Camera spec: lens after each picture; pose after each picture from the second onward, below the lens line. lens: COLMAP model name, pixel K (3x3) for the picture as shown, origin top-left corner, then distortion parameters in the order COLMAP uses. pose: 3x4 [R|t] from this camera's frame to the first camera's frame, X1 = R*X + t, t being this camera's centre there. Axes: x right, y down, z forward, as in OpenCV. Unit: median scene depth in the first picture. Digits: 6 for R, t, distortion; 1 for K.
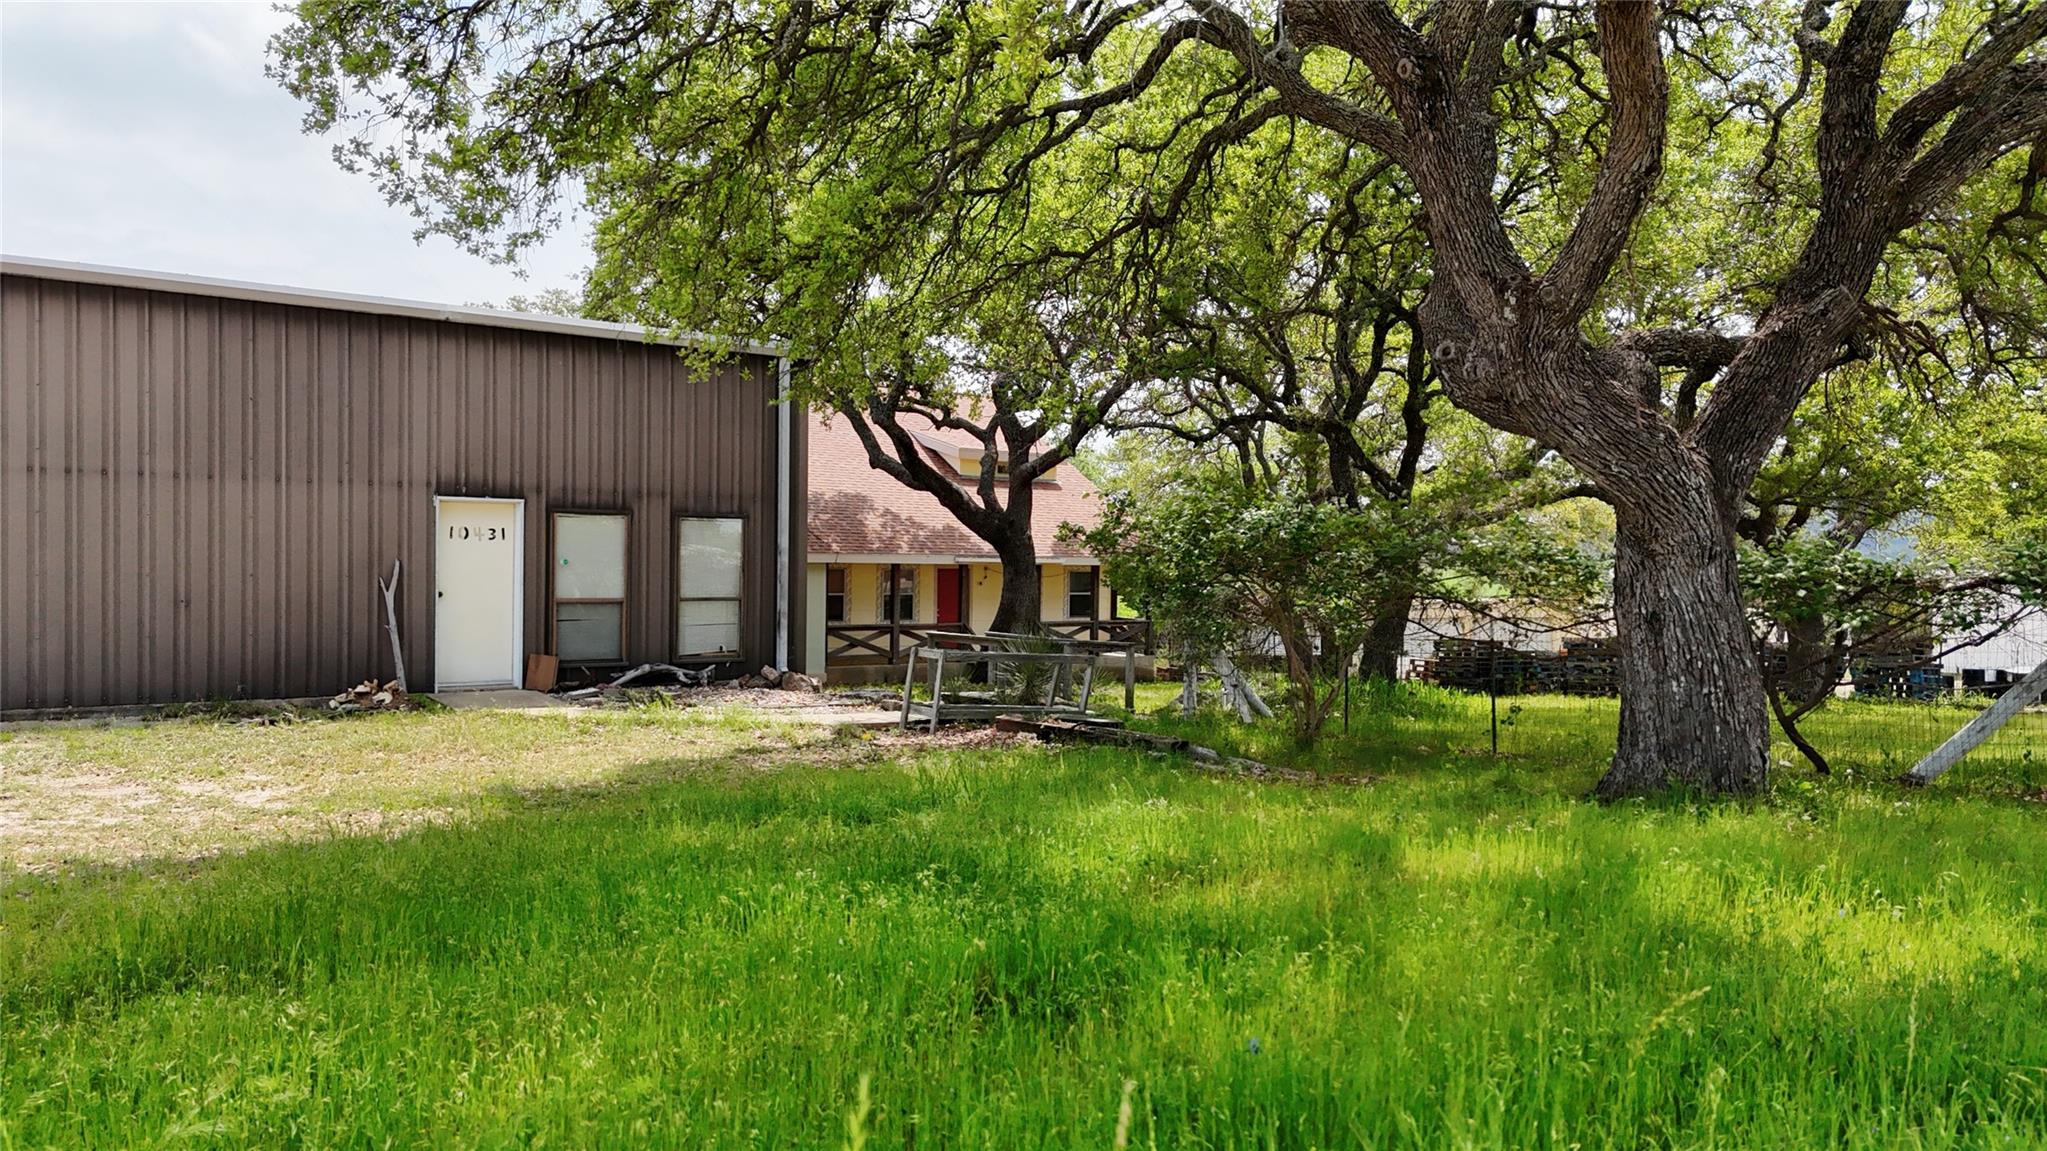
lens RADIAL K [[1460.9, 0, 1023.5], [0, 1460.9, 575.5], [0, 0, 1]] dist [0.053990, -0.001440]
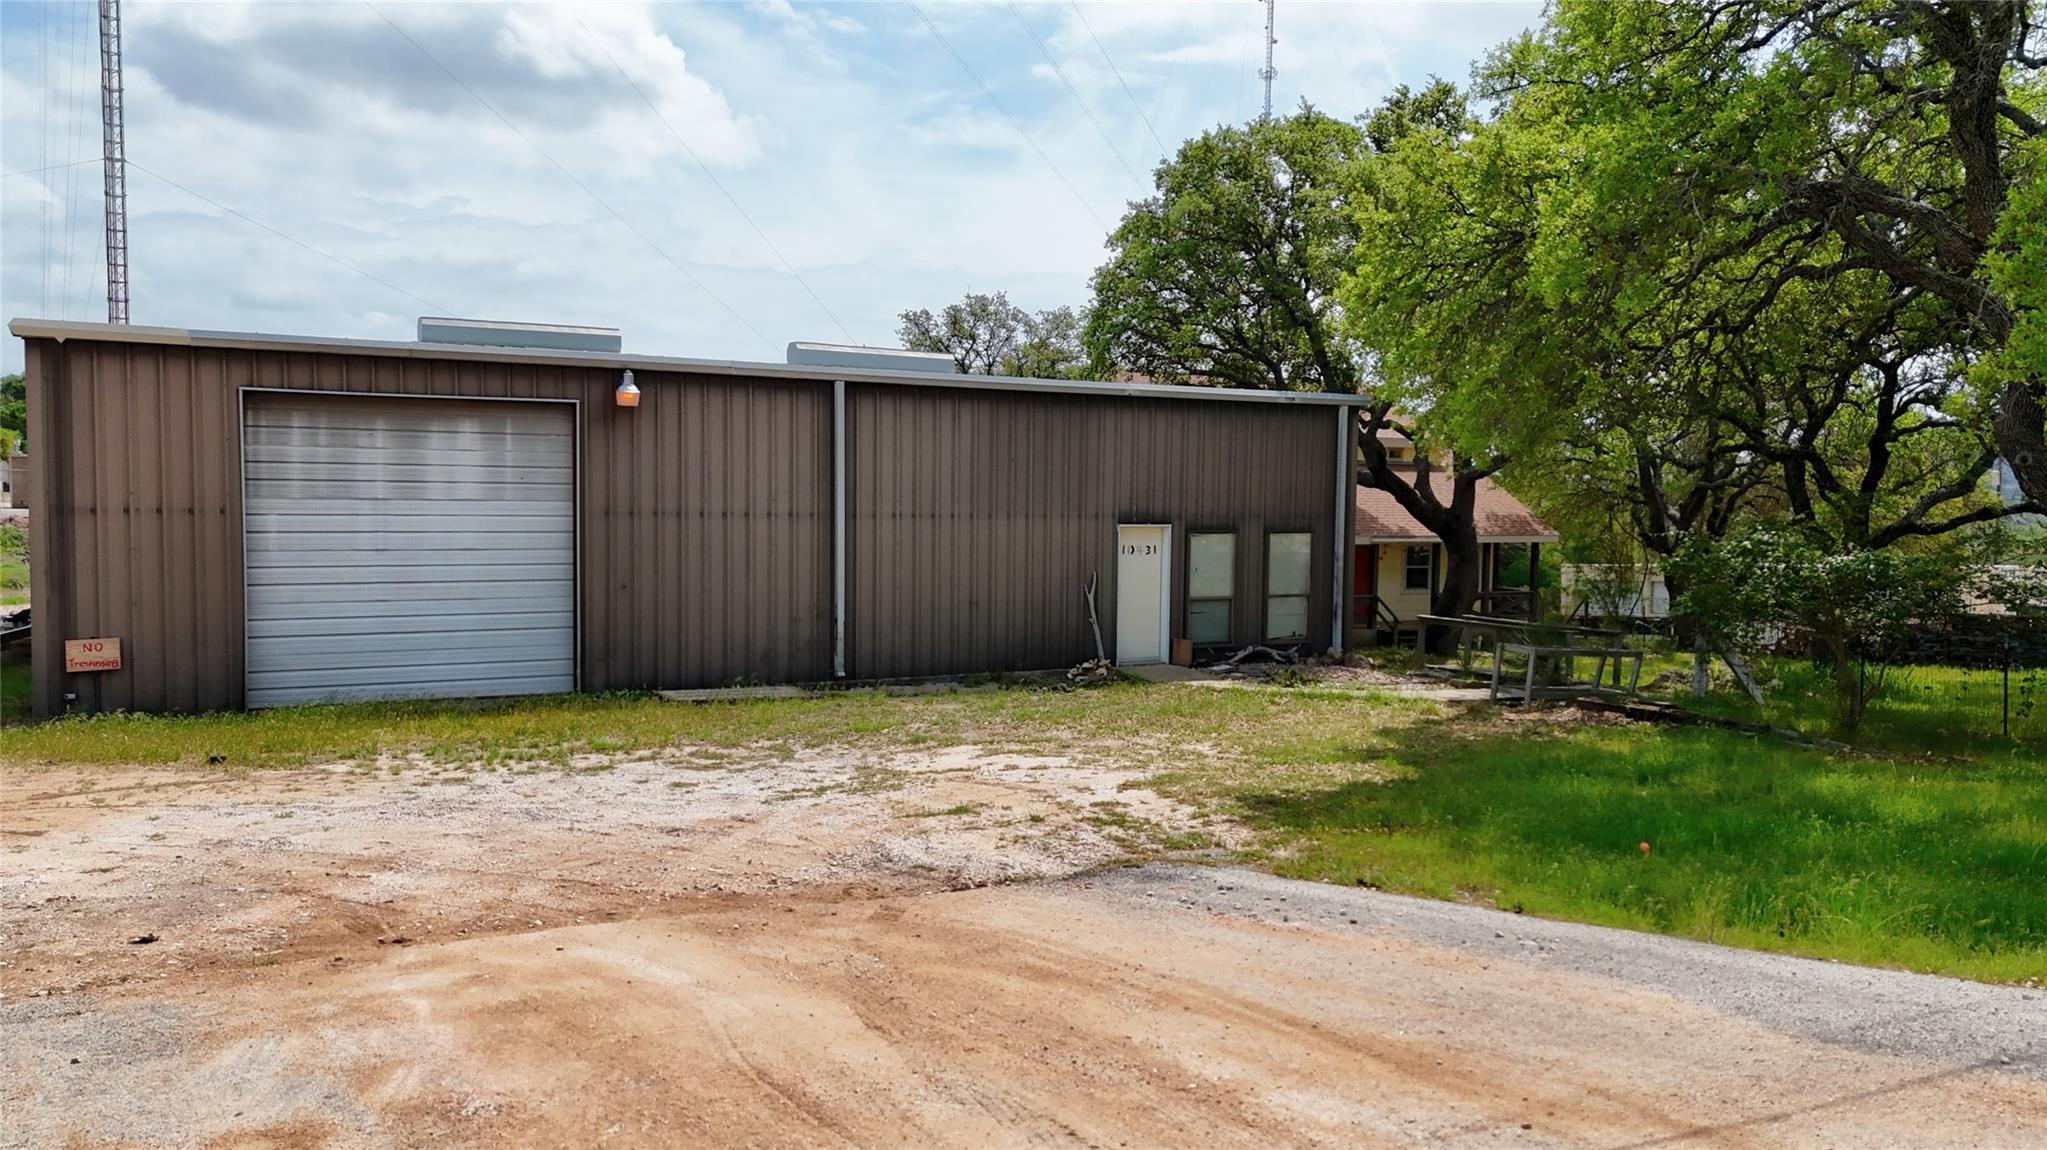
lens RADIAL K [[1460.9, 0, 1023.5], [0, 1460.9, 575.0], [0, 0, 1]] dist [0.053990, -0.001440]
pose [[0.987376, 0.008495, -0.158167, -0.162408], [-0.001816, 0.999102, 0.042324, -0.038206], [0.158384, -0.041502, 0.986505, -0.214115]]
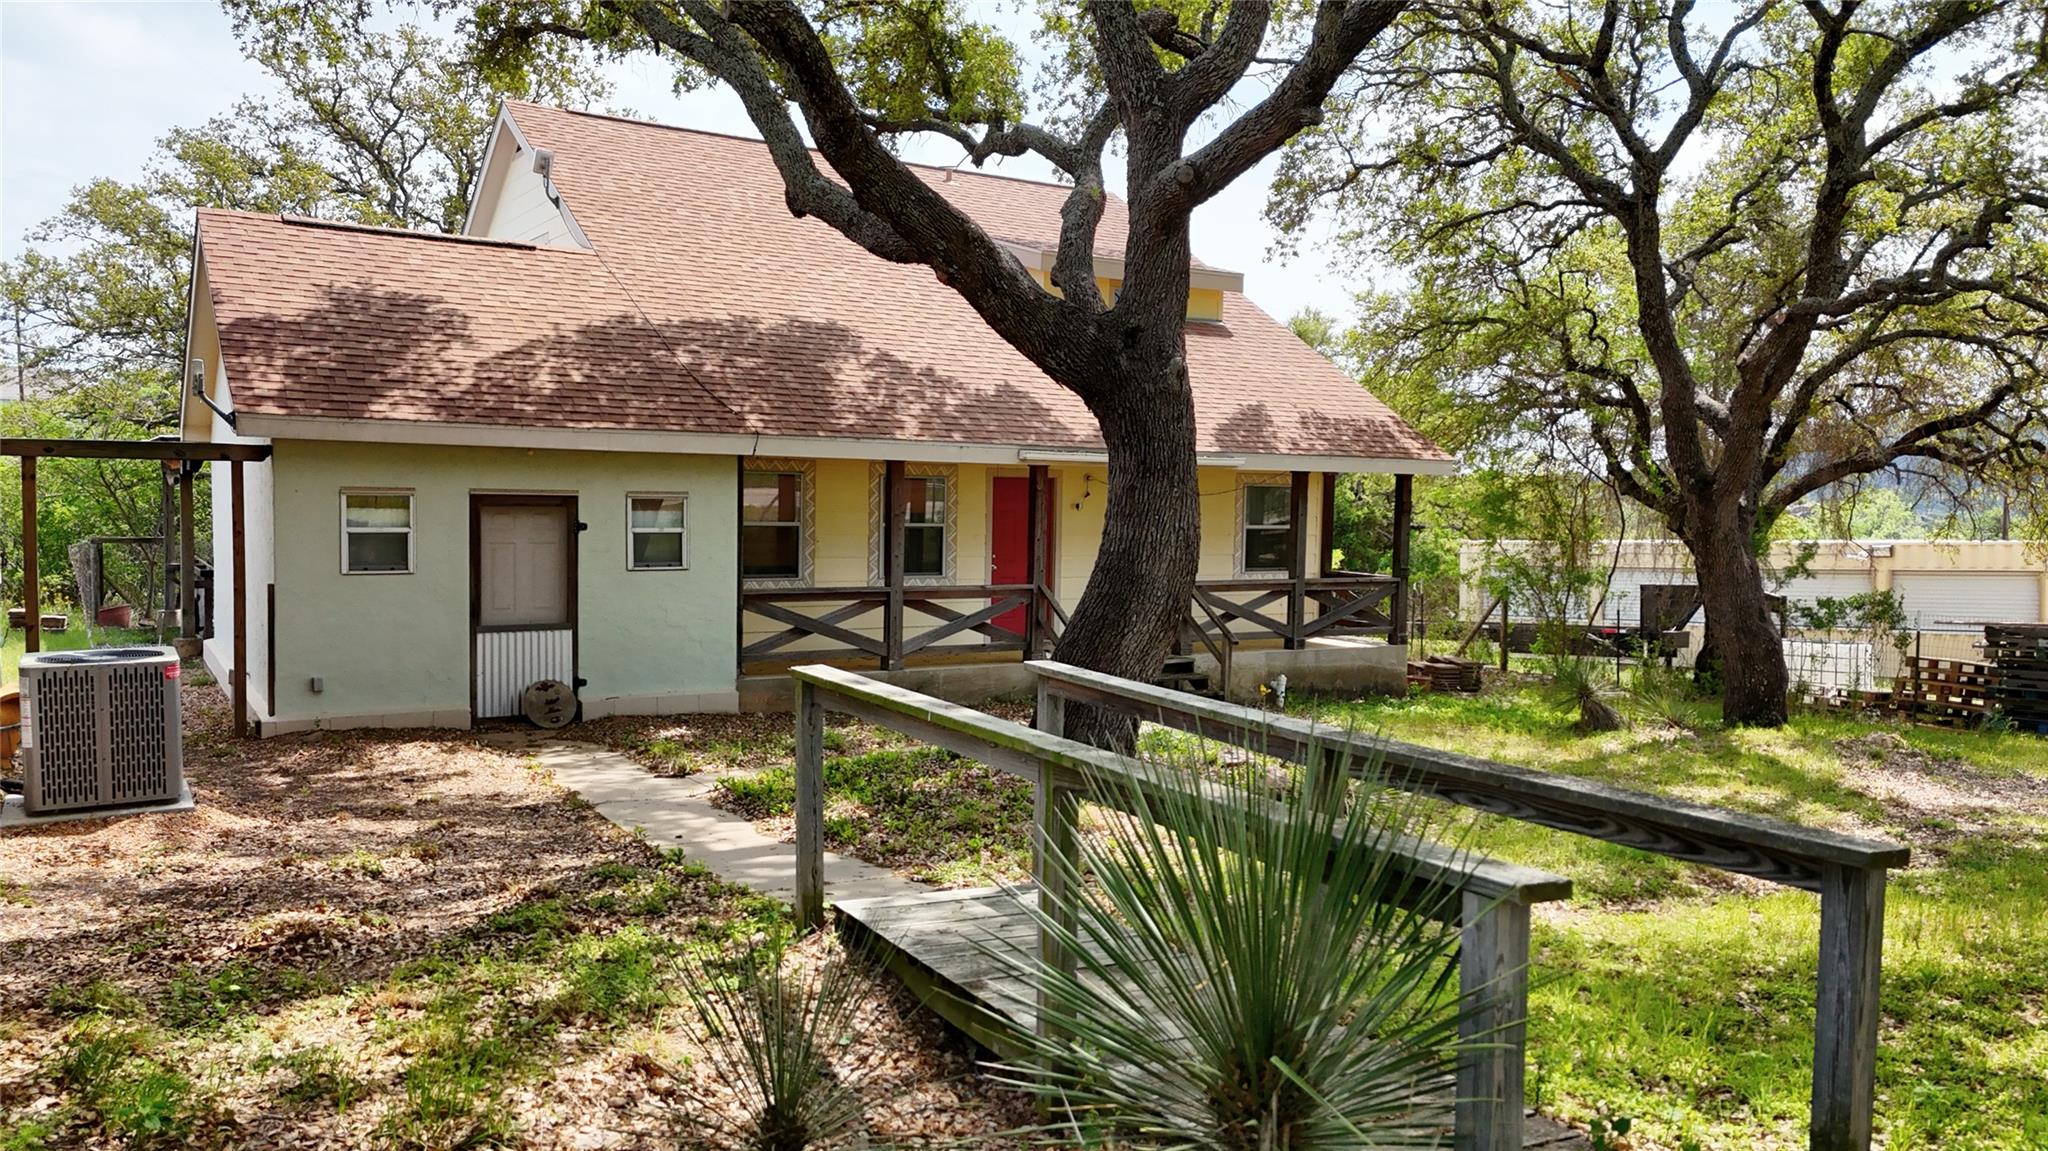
lens RADIAL K [[1461.7, 0, 1024.0], [0, 1461.7, 575.5], [0, 0, 1]] dist [0.053990, -0.001440]
pose [[0.995964, 0.013647, -0.088710, -0.002131], [-0.009461, 0.998829, 0.047445, 0.007408], [0.089253, -0.046415, 0.994927, 0.635259]]
